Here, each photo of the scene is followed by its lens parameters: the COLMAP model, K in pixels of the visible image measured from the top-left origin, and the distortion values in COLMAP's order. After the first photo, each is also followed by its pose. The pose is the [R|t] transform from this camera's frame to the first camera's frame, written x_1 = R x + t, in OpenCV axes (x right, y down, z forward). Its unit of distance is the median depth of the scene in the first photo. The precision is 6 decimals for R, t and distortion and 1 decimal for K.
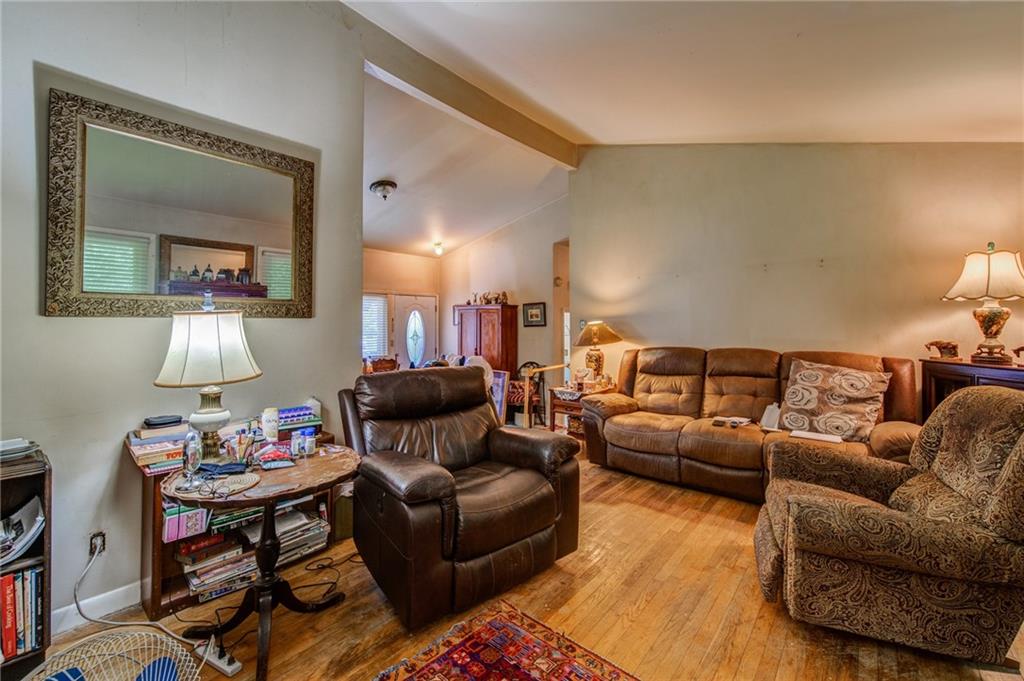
lens RADIAL K [[435.7, 0, 494.4], [0, 435.7, 318.4], [0, 0, 1]] dist [0.000000, -0.000401]
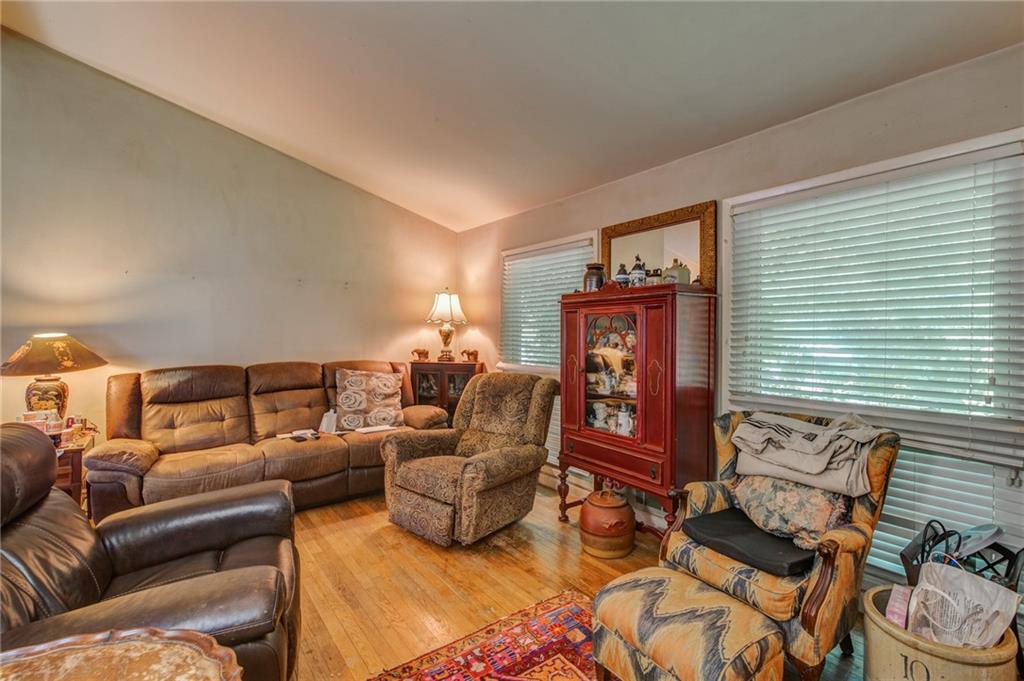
lens RADIAL K [[462.4, 0, 546.0], [0, 462.4, 343.6], [0, 0, 1]] dist [0.000653, 0.000019]
pose [[0.170759, -0.016281, 0.985178, -0.389273], [-0.013082, 0.999738, 0.018789, -0.001132], [-0.985226, -0.016097, 0.170501, 0.258318]]
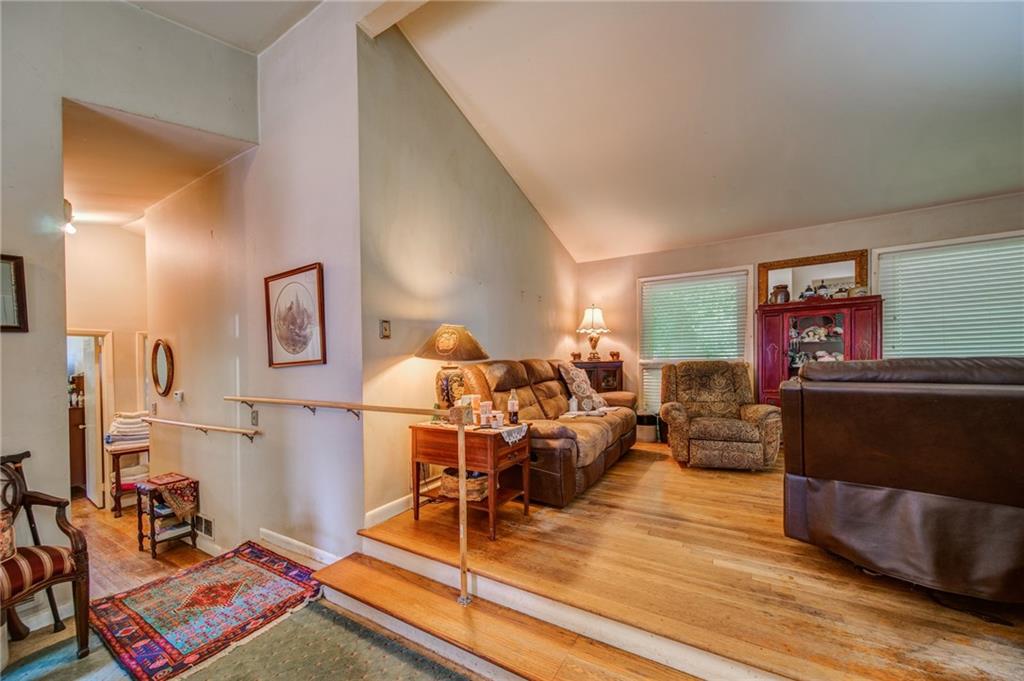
lens RADIAL K [[373.1, 0, 519.5], [0, 373.1, 369.7], [0, 0, 1]] dist [0.000526, -0.000121]
pose [[-0.188941, -0.011803, 0.981917, -0.445073], [0.013454, 0.999803, 0.014606, 0.087555], [-0.981896, 0.015971, -0.188745, 1.307110]]
